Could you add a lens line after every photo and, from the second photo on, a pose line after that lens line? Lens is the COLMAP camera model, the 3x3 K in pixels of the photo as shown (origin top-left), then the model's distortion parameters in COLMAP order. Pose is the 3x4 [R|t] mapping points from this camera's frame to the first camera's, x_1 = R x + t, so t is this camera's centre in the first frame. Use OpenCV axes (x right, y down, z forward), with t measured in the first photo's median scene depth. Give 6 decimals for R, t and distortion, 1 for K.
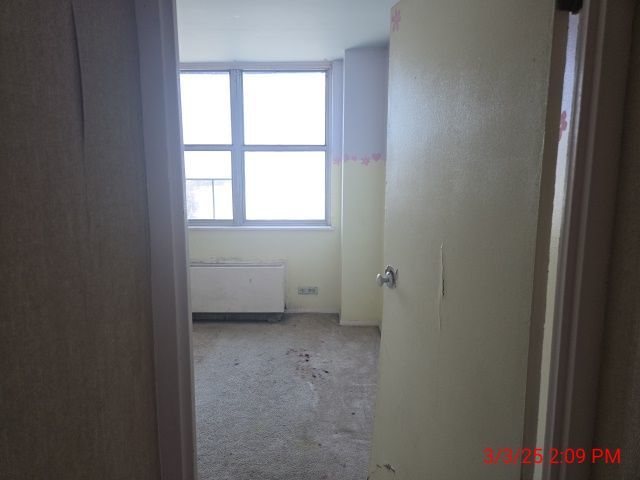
lens RADIAL K [[436.0, 0, 320.0], [0, 436.0, 240.0], [0, 0, 1]] dist [-0.000394, -0.000180]
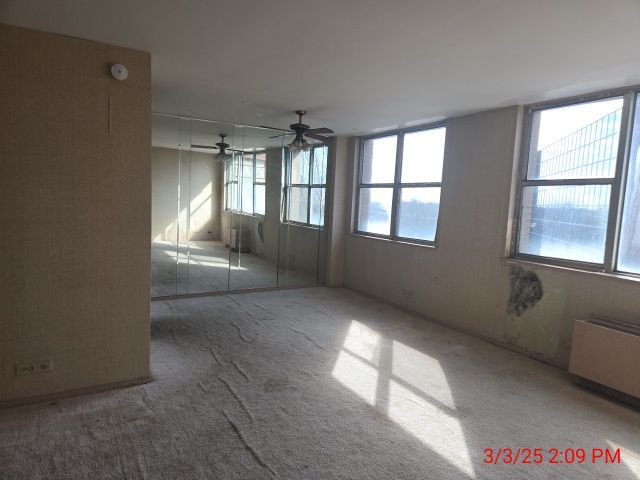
lens RADIAL K [[425.1, 0, 325.2], [0, 425.1, 238.7], [0, 0, 1]] dist [0.077875, -0.062335]
pose [[0.514732, 0.098253, -0.851702, 0.918798], [-0.162963, 0.986513, 0.015316, -0.023502], [0.841721, 0.130913, 0.523802, 0.097659]]
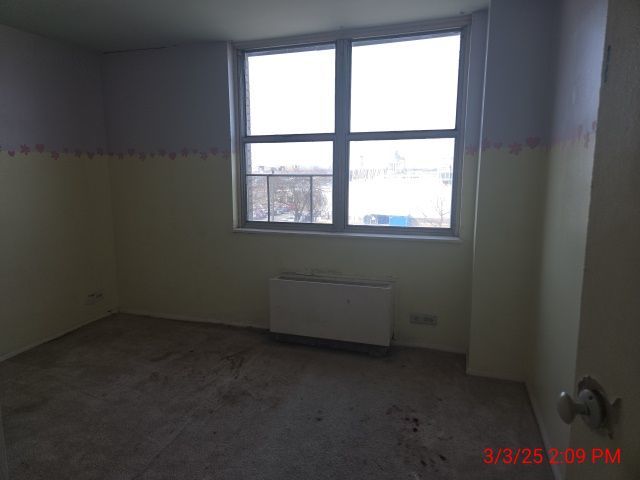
lens RADIAL K [[422.6, 0, 302.7], [0, 422.6, 236.0], [0, 0, 1]] dist [0.006586, -0.000756]
pose [[0.946406, 0.042789, -0.320133, 0.003525], [-0.040885, 0.999084, 0.012668, -0.033386], [0.320382, 0.001099, 0.947288, 0.233333]]
